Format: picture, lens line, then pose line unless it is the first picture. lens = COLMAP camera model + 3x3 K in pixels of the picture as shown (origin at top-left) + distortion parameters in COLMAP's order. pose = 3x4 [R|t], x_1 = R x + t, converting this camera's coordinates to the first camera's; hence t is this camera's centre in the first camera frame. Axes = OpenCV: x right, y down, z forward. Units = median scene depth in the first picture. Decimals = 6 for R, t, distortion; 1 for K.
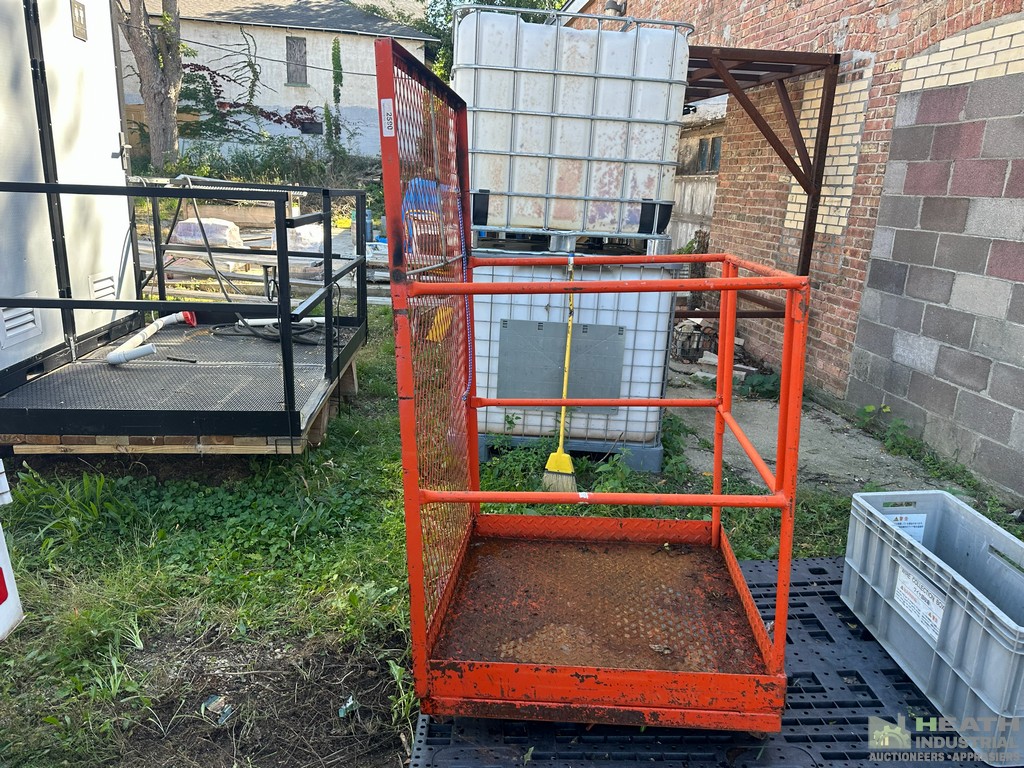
lens RADIAL K [[721.8, 0, 522.5], [0, 721.8, 385.7], [0, 0, 1]] dist [0.013405, -0.020489]
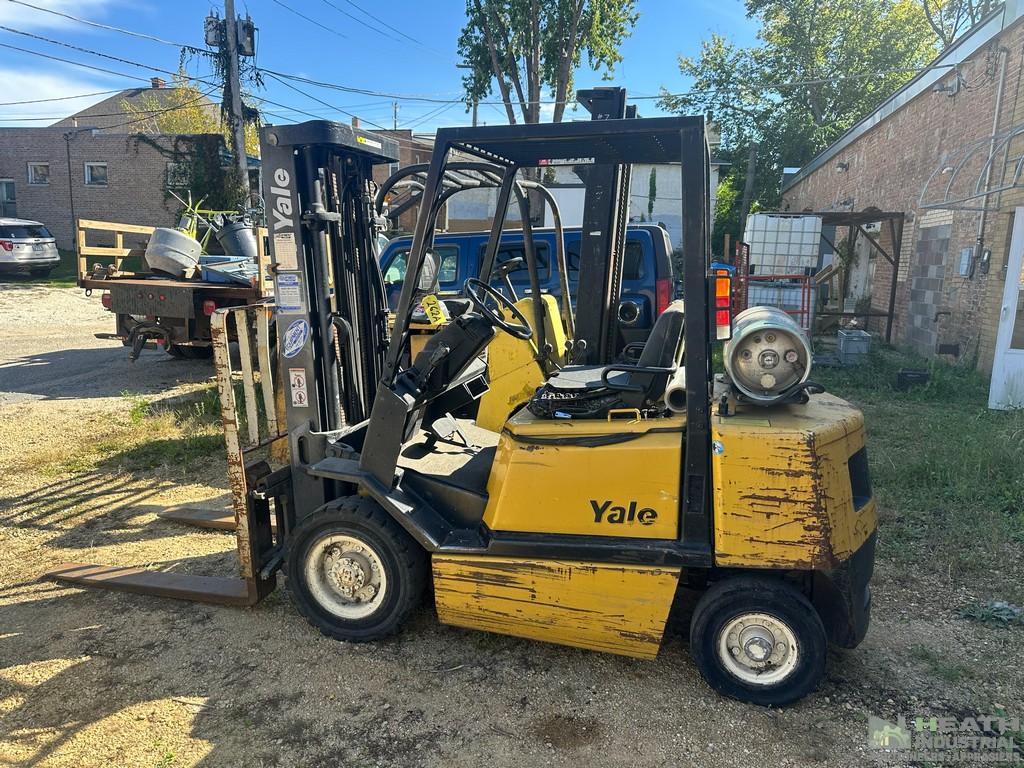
lens RADIAL K [[721.8, 0, 509.5], [0, 721.8, 385.4], [0, 0, 1]] dist [0.013405, -0.020489]
pose [[0.926721, 0.049025, -0.372539, 0.026949], [-0.092560, 0.990685, -0.099880, 0.113150], [0.364172, 0.127043, 0.922626, -0.380048]]
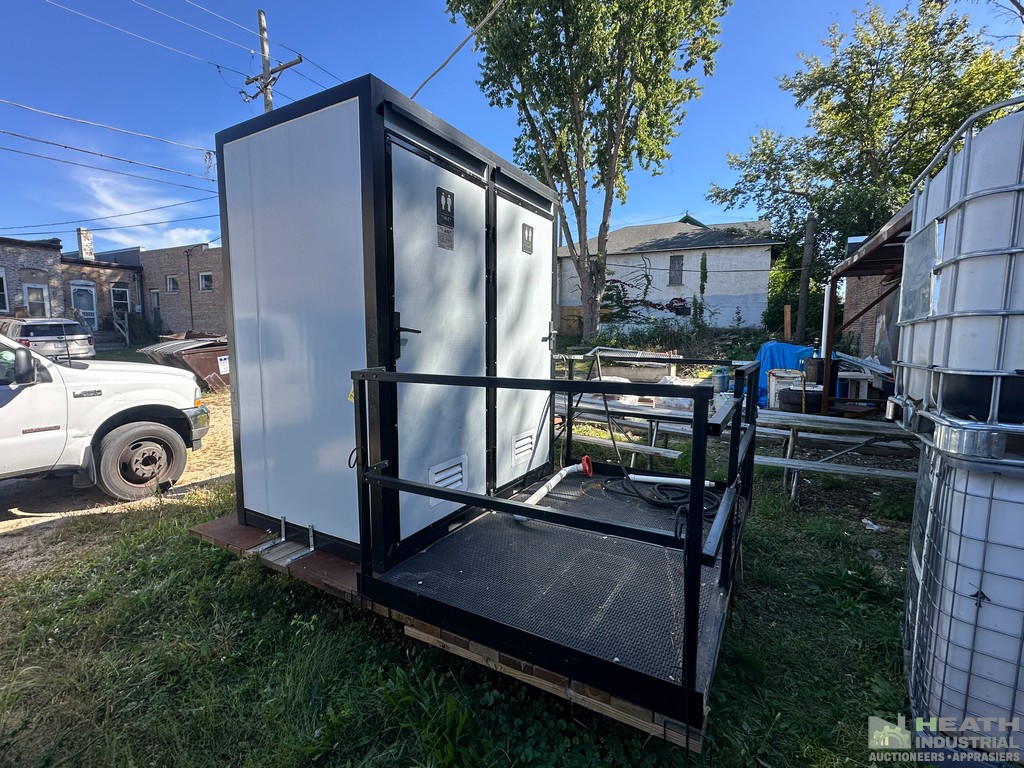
lens RADIAL K [[461.2, 0, 511.0], [0, 461.2, 383.6], [0, 0, 1]] dist [-0.003660, 0.000258]
pose [[0.815540, 0.014407, -0.578521, -0.034717], [-0.124524, 0.980641, -0.151121, -0.027245], [0.565144, 0.195285, 0.801546, 0.080655]]
